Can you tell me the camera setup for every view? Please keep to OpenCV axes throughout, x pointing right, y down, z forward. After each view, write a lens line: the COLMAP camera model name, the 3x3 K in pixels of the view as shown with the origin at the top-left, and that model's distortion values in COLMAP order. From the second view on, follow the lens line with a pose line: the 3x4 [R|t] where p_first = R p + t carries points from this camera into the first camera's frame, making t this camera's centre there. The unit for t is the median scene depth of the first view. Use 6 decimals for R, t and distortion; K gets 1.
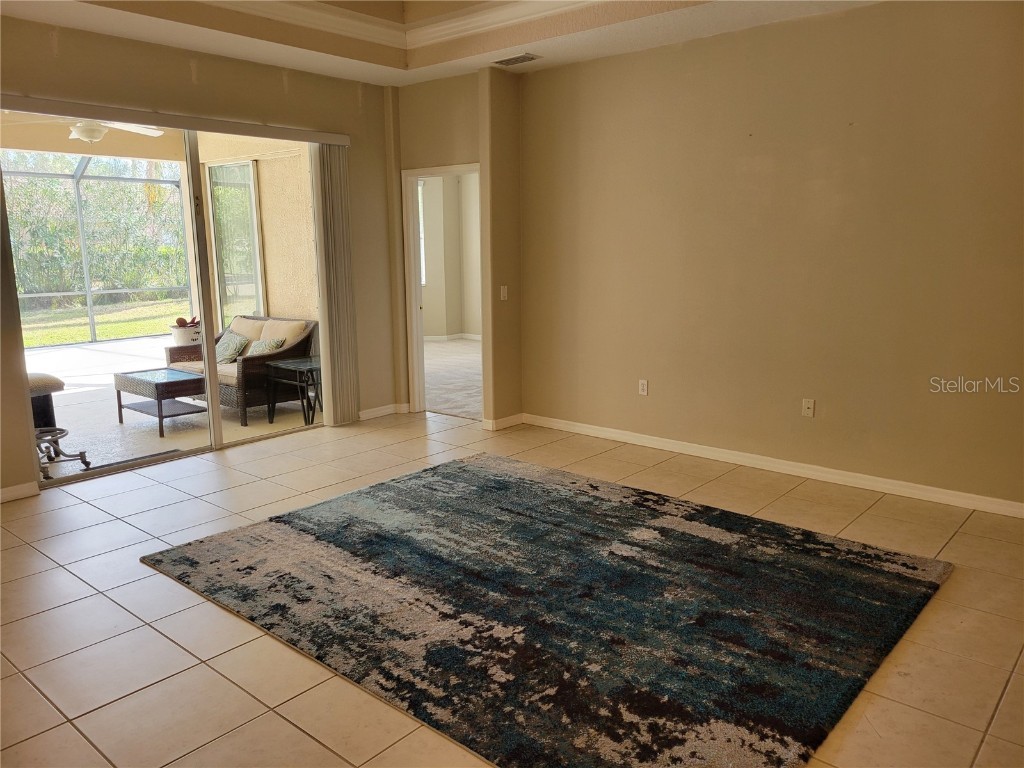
lens RADIAL K [[767.6, 0, 512.0], [0, 767.6, 384.0], [0, 0, 1]] dist [0.054887, -0.041932]
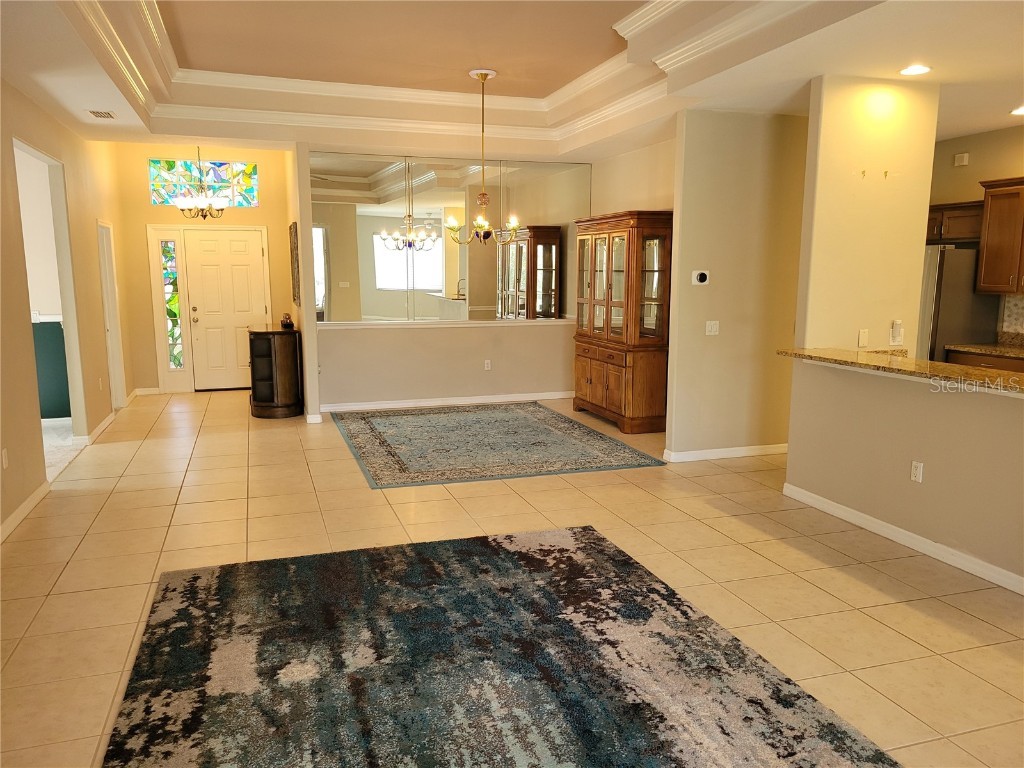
lens RADIAL K [[769.7, 0, 510.6], [0, 769.7, 390.4], [0, 0, 1]] dist [0.058614, -0.038575]
pose [[-0.859124, -0.068758, 0.507127, -0.382083], [0.103478, 0.947126, 0.303718, -0.282567], [-0.501196, 0.313408, -0.806584, 1.461231]]
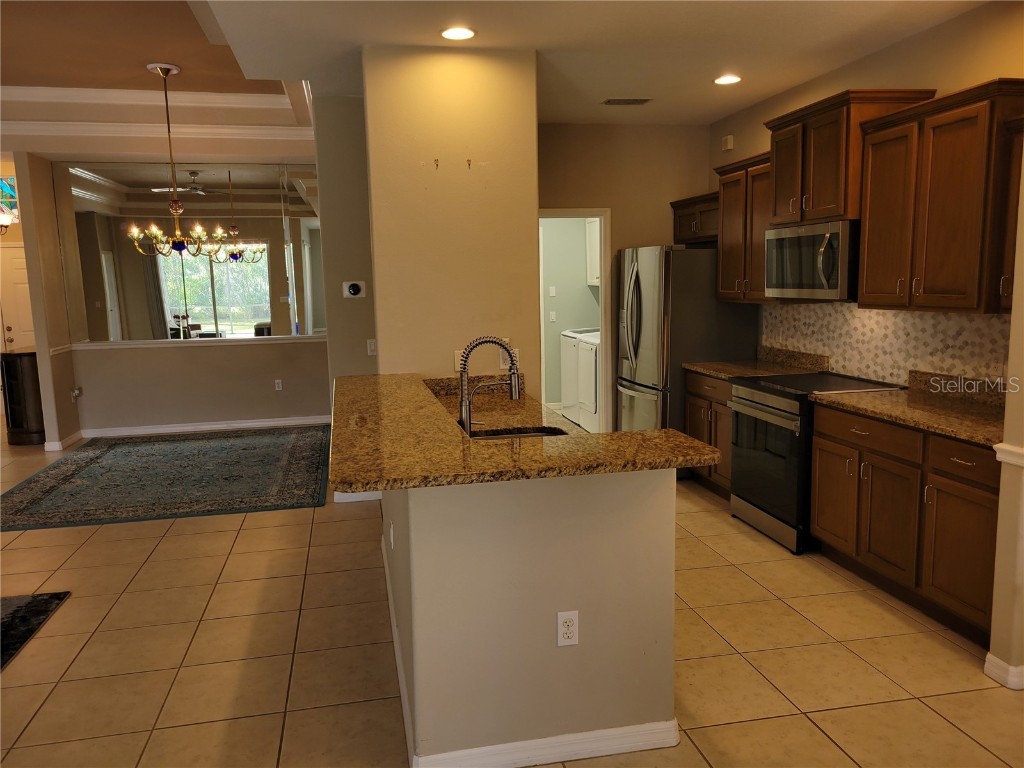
lens RADIAL K [[769.7, 0, 506.7], [0, 769.7, 384.7], [0, 0, 1]] dist [0.060808, -0.049125]
pose [[-0.793314, -0.054190, 0.606396, -0.953783], [0.143941, 0.951097, 0.273304, -0.153145], [-0.591552, 0.304101, -0.746718, 0.823712]]
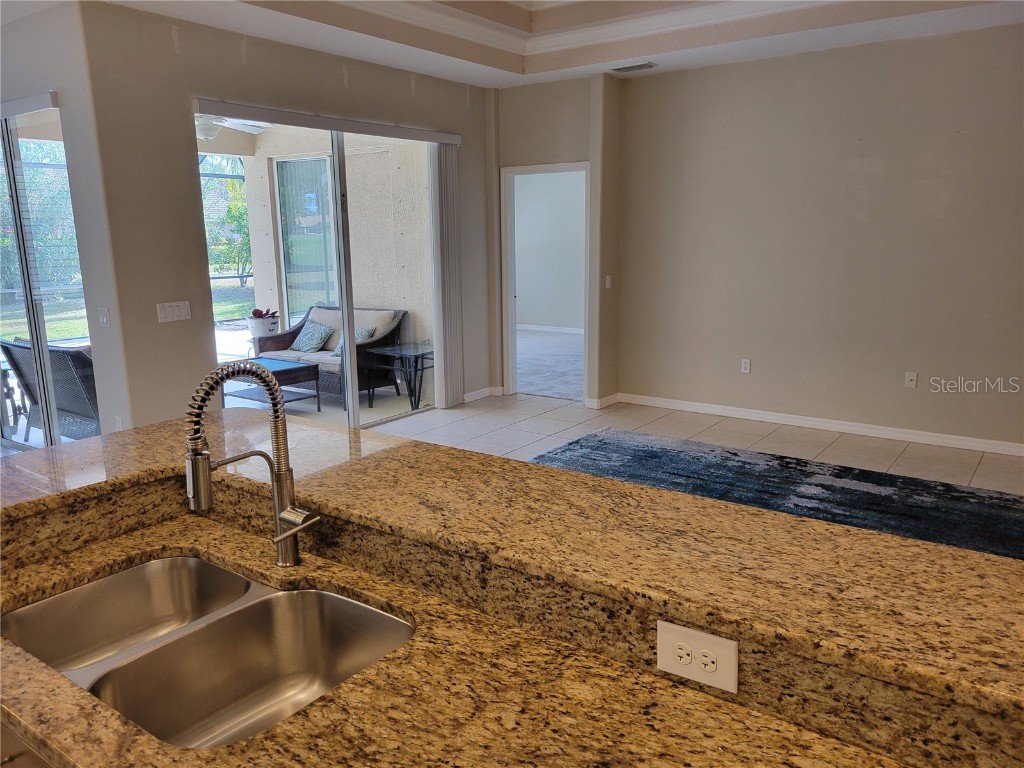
lens RADIAL K [[769.7, 0, 510.6], [0, 769.7, 390.4], [0, 0, 1]] dist [0.058614, -0.038575]
pose [[0.996377, -0.019566, 0.082761, -0.380602], [0.017753, 0.999587, 0.022579, 0.011984], [-0.083168, -0.021028, 0.996314, -0.123699]]
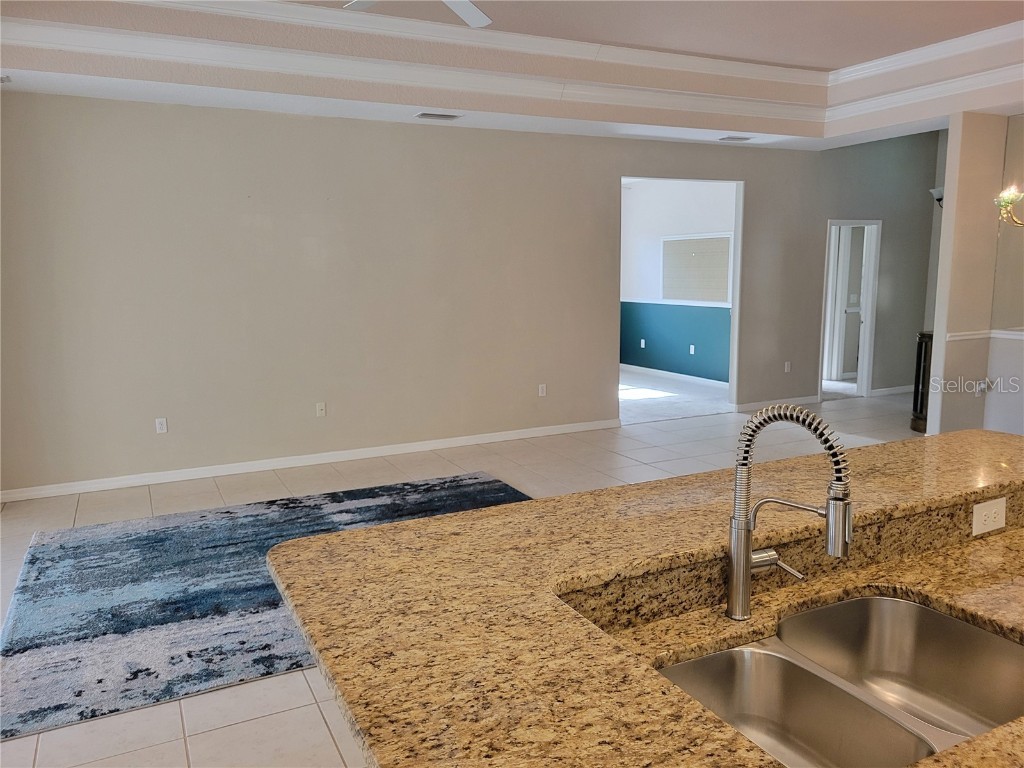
lens RADIAL K [[774.8, 0, 501.8], [0, 774.8, 385.5], [0, 0, 1]] dist [0.049045, -0.042728]
pose [[0.390437, -0.132733, 0.911011, -0.867278], [0.178475, 0.981692, 0.066541, -0.053163], [-0.903164, 0.136613, 0.406978, 0.231811]]
